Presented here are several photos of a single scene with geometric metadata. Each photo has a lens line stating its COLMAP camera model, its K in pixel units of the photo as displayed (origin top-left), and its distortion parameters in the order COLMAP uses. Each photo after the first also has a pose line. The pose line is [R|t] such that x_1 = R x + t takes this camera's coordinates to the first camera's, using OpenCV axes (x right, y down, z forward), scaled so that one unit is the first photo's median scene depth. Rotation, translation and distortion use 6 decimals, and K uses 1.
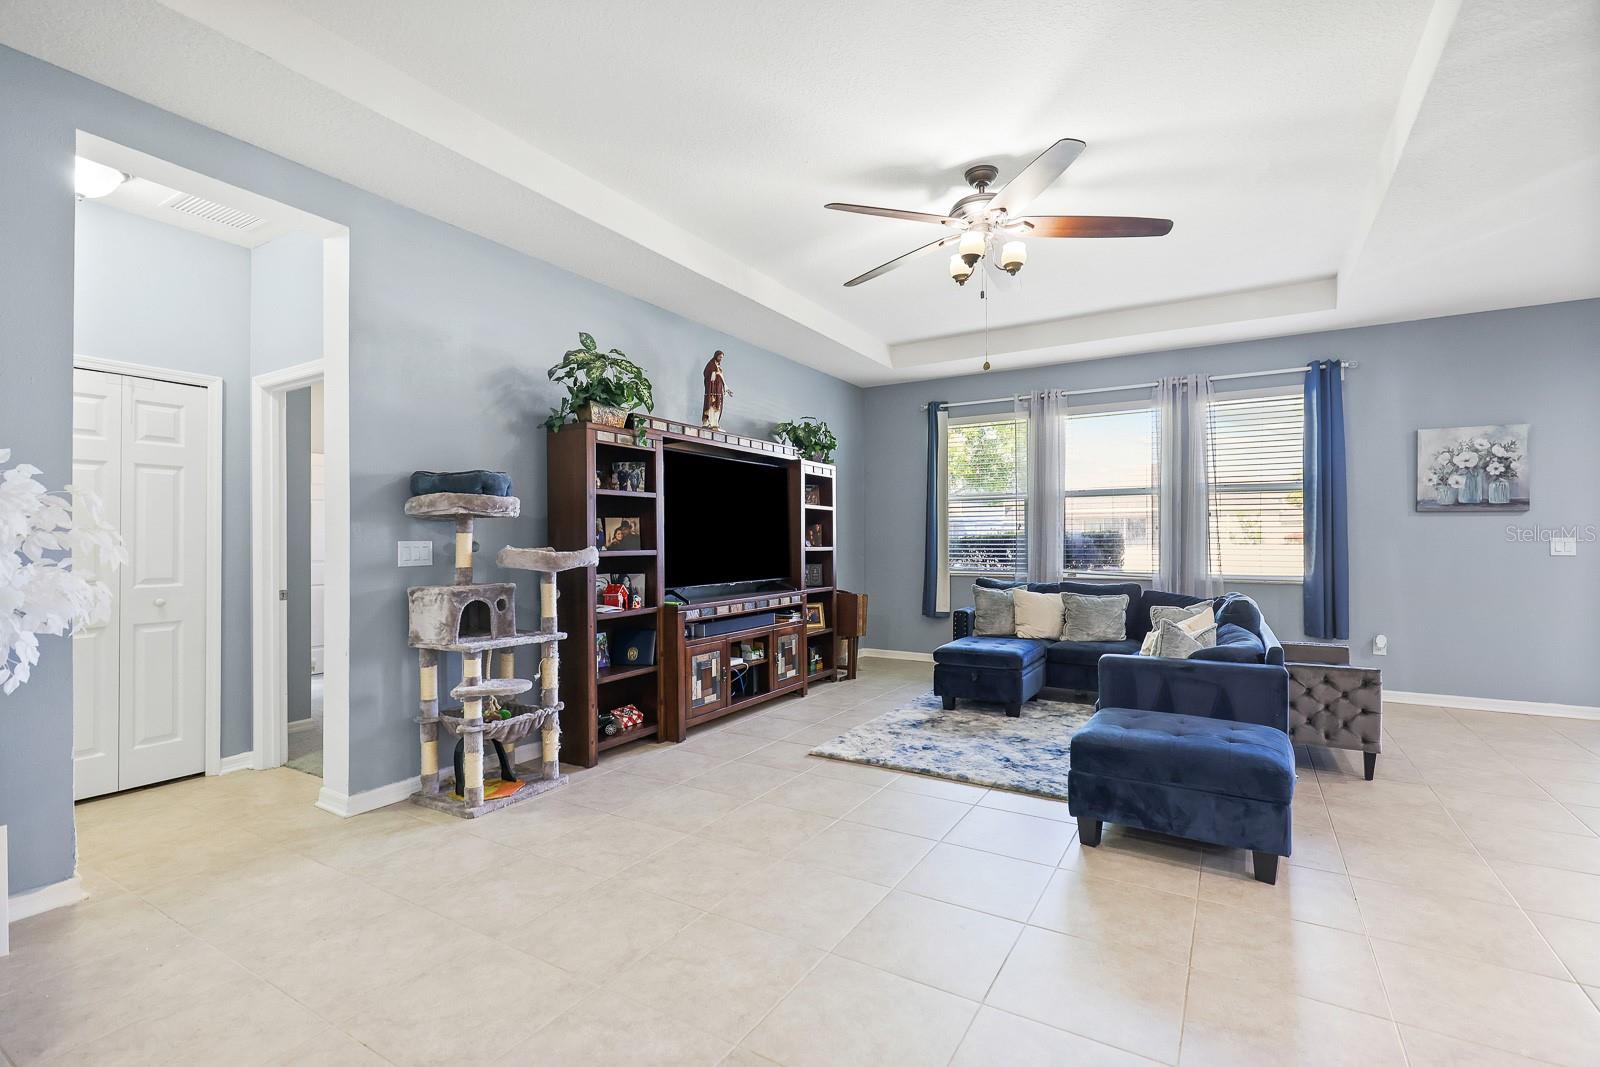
lens RADIAL K [[721.9, 0, 805.9], [0, 721.9, 533.5], [0, 0, 1]] dist [0.000489, -0.000729]
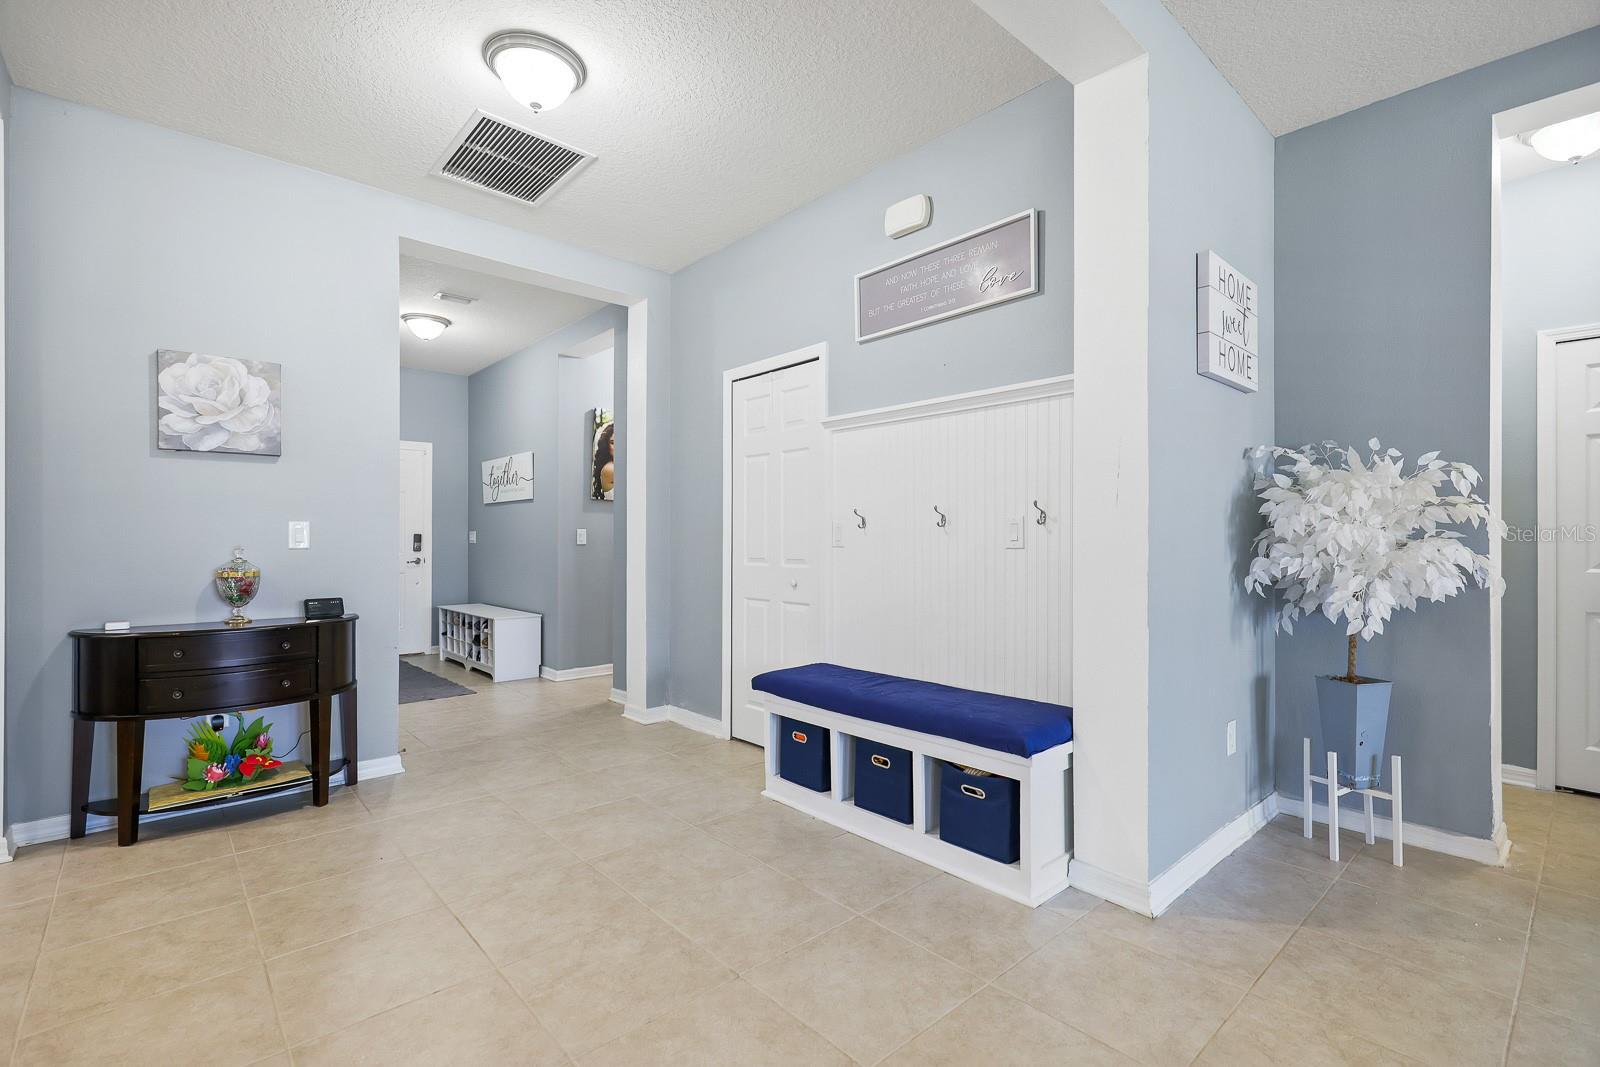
lens RADIAL K [[721.9, 0, 804.7], [0, 721.9, 536.5], [0, 0, 1]] dist [0.000489, -0.000729]
pose [[-0.289917, 0.000284, -0.957052, 0.127446], [0.009053, 0.999956, -0.002446, 0.016550], [0.957009, -0.009374, -0.289907, 0.175699]]
